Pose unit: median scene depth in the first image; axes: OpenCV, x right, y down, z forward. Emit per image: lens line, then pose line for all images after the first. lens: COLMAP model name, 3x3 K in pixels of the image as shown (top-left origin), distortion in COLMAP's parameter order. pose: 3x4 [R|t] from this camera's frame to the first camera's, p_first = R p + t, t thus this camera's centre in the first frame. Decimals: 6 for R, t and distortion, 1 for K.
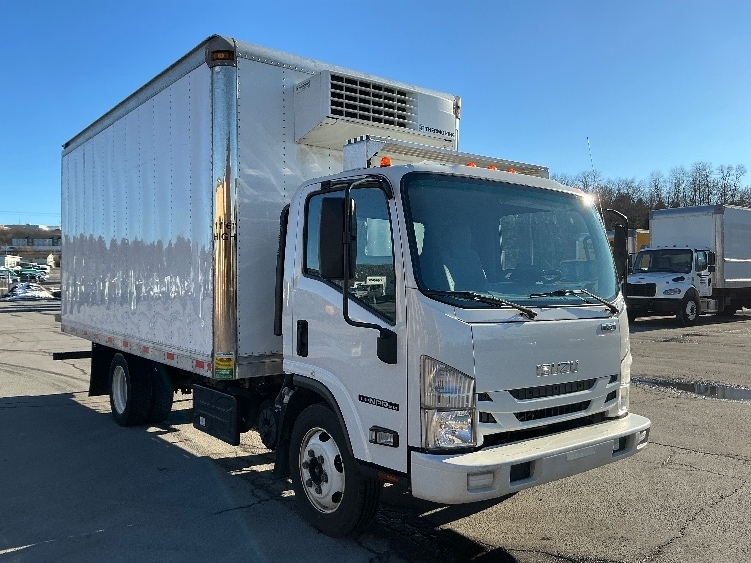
lens RADIAL K [[639.7, 0, 357.8], [0, 639.7, 277.4], [0, 0, 1]] dist [0.040598, 0.010031]
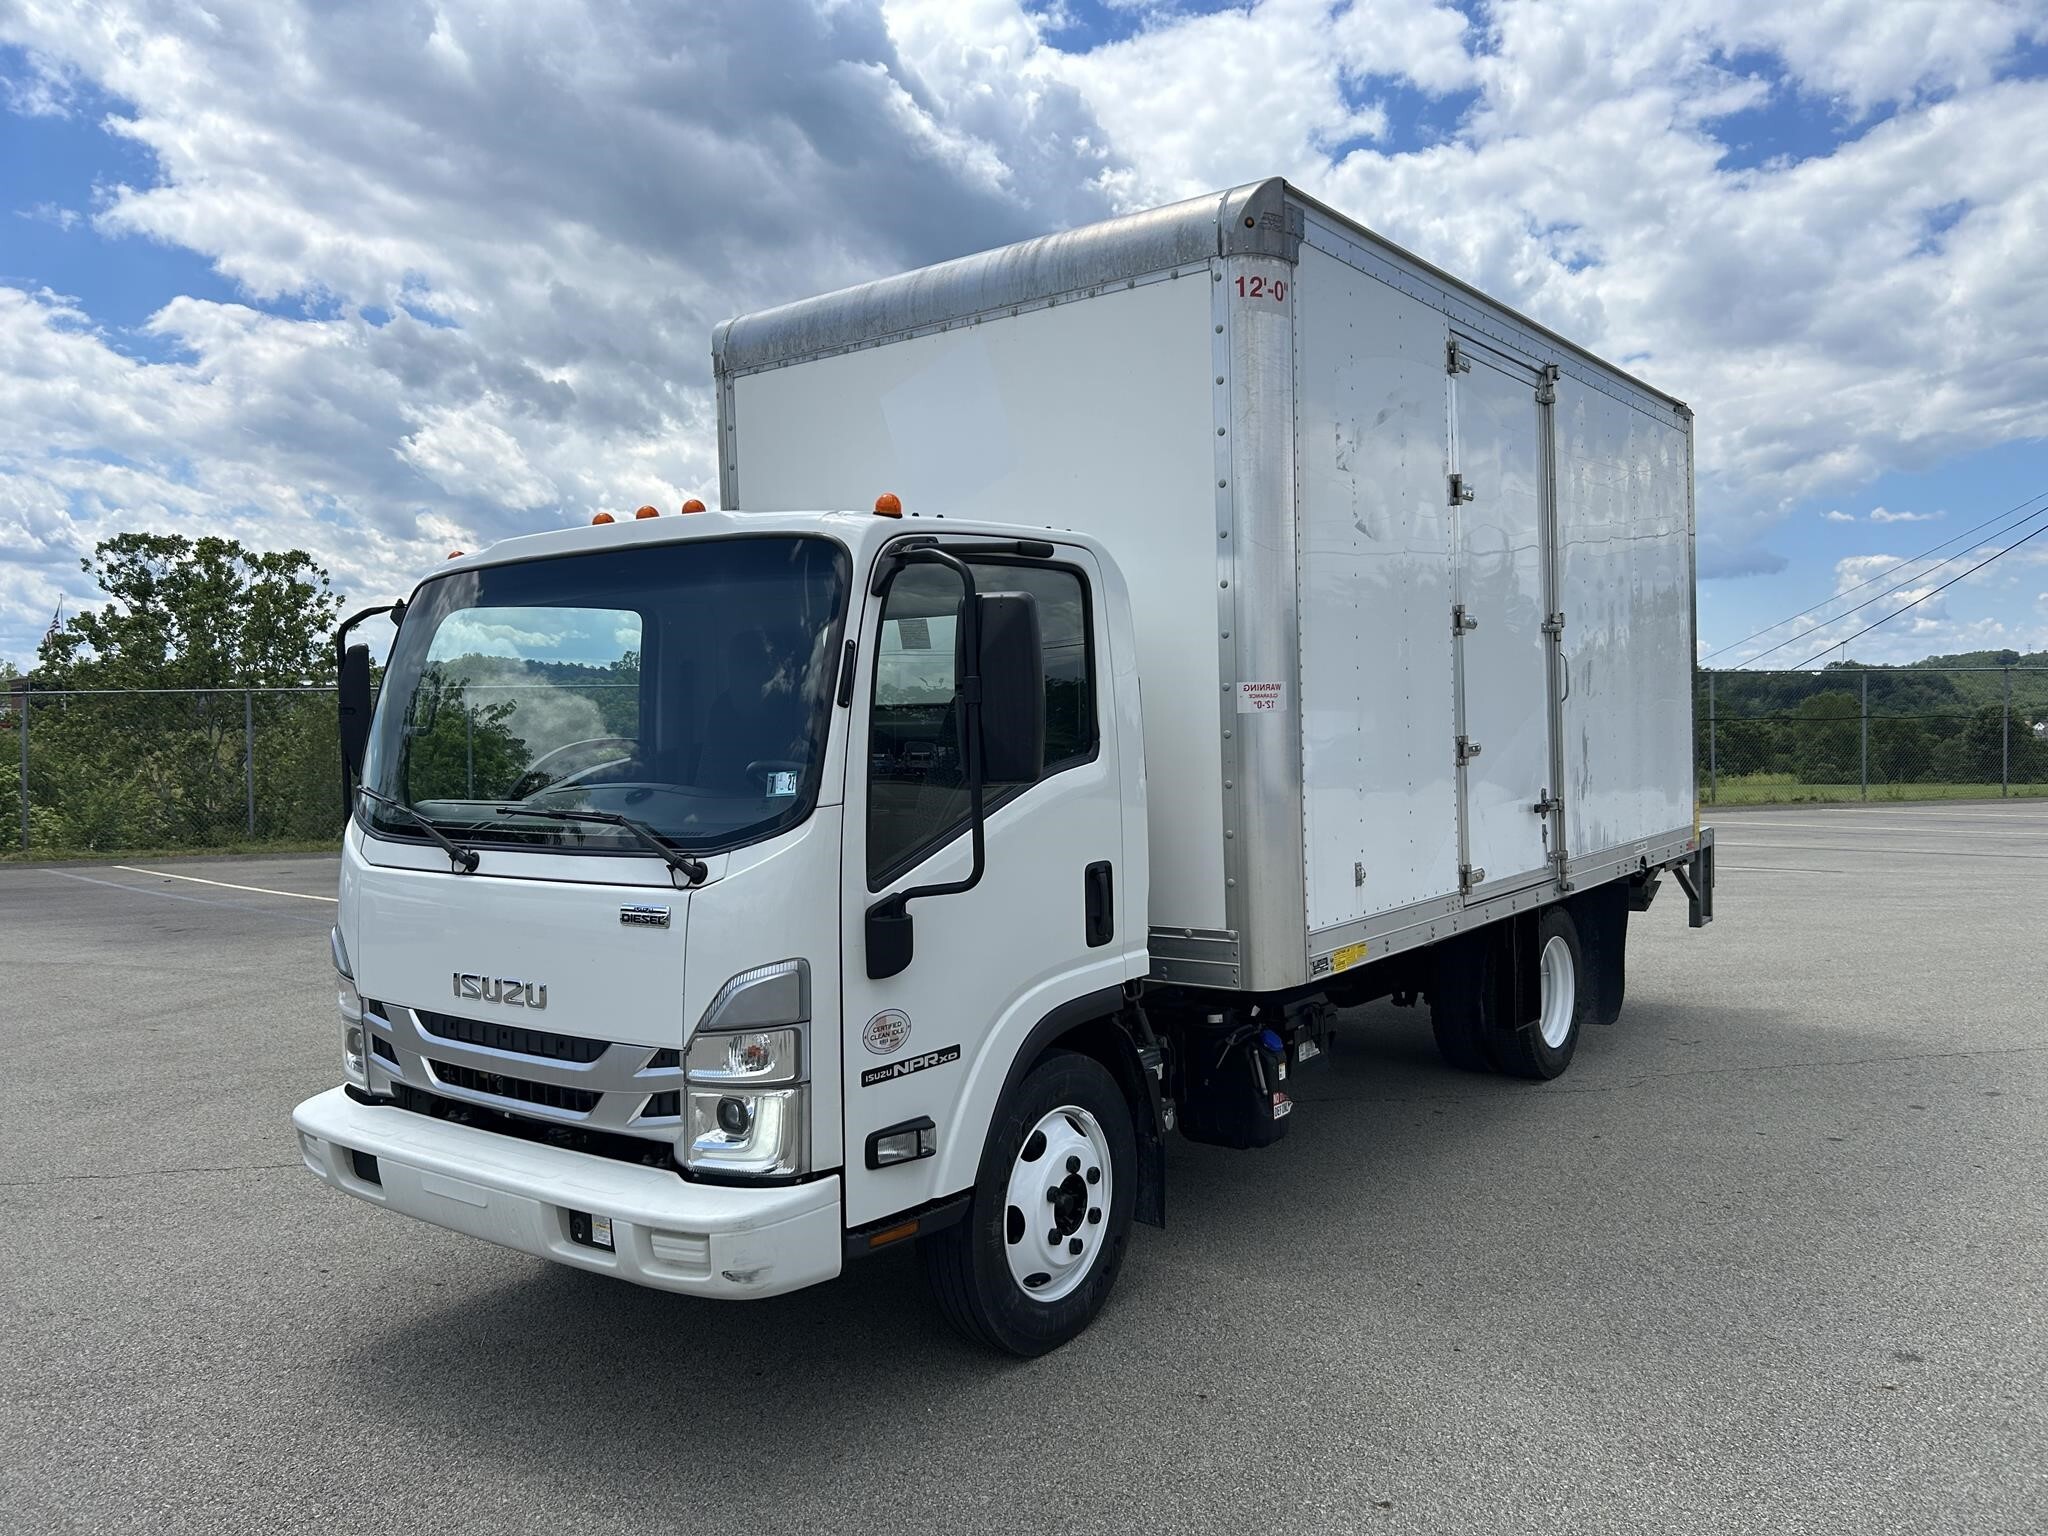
lens RADIAL K [[1575.3, 0, 1001.9], [0, 1575.3, 767.5], [0, 0, 1]] dist [0.028211, -0.014943]
pose [[0.272525, 0.018867, -0.961964, 1.461821], [0.034321, 0.998981, 0.029316, -0.029277], [0.961536, -0.041004, 0.271600, 1.063084]]
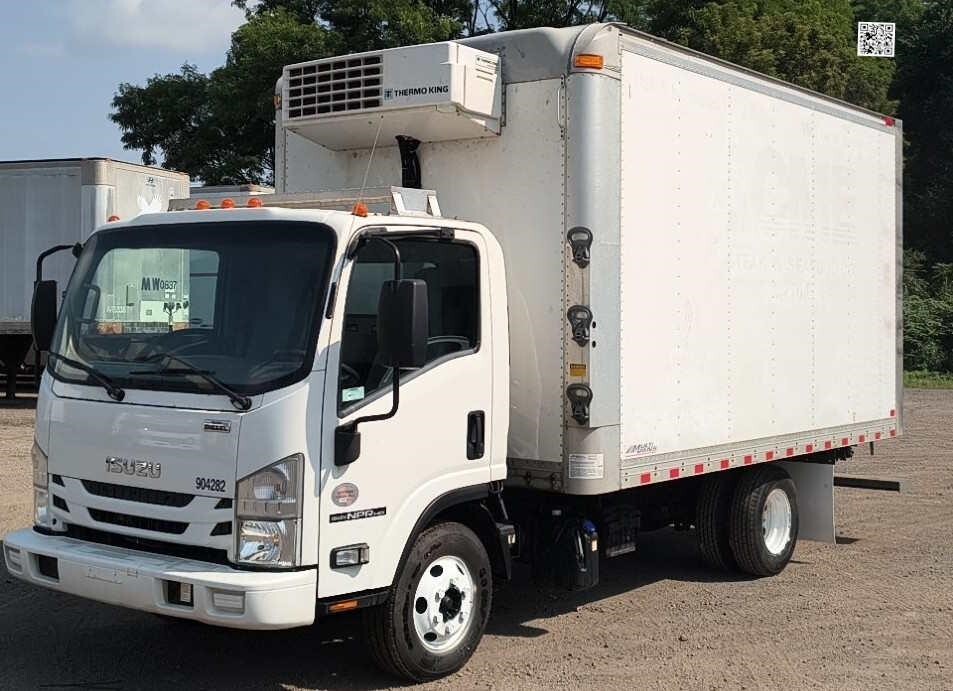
lens RADIAL K [[1364.5, 0, 484.7], [0, 1364.5, 343.4], [0, 0, 1]] dist [0.196569, 0.000000]
pose [[0.247639, 0.021465, -0.968615, 2.089994], [-0.005756, 0.999770, 0.020683, -0.047420], [0.968835, 0.000453, 0.247705, 1.016802]]
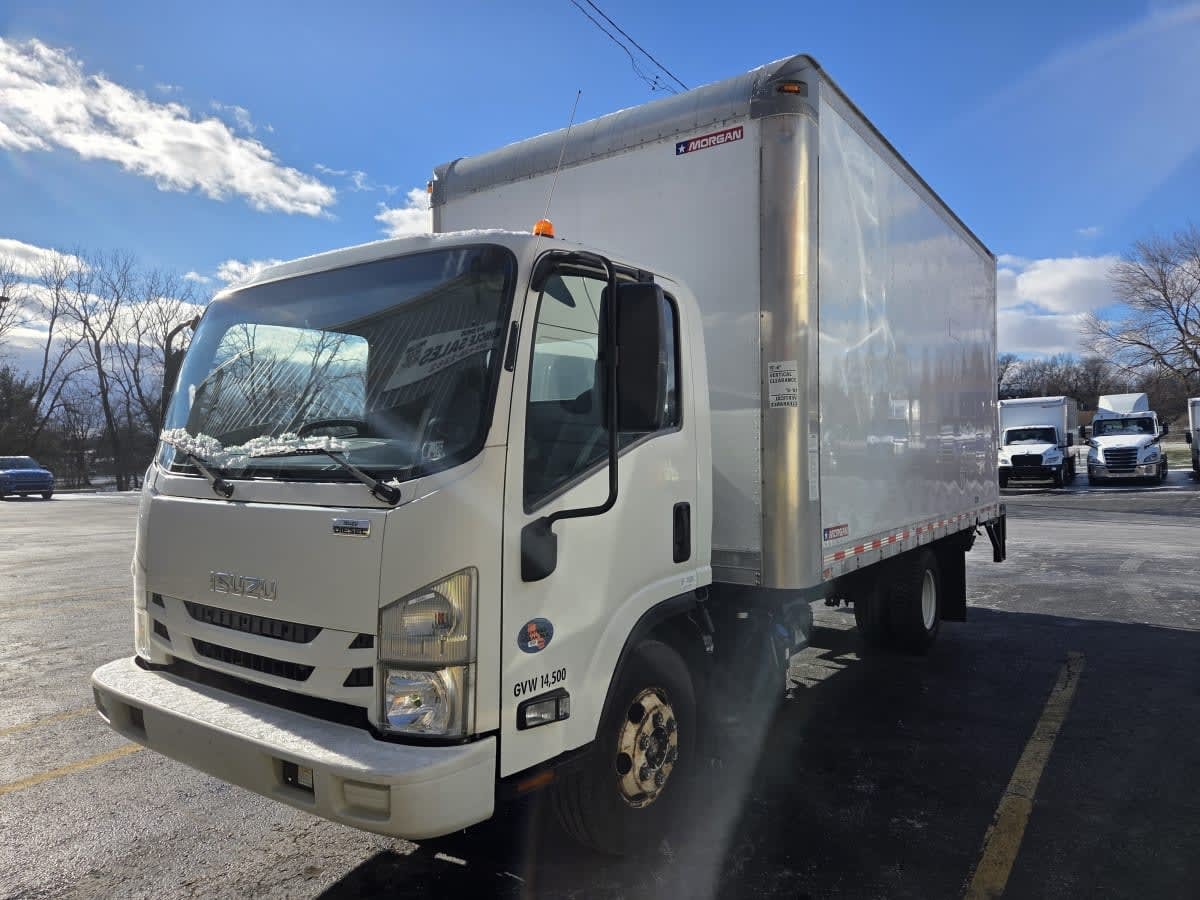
lens RADIAL K [[792.3, 0, 594.4], [0, 792.3, 445.4], [0, 0, 1]] dist [0.047418, 0.002692]
pose [[0.301835, -0.018890, -0.953173, 1.122820], [0.012749, 0.999794, -0.015777, 0.030207], [0.953275, -0.007390, 0.302014, 1.107488]]
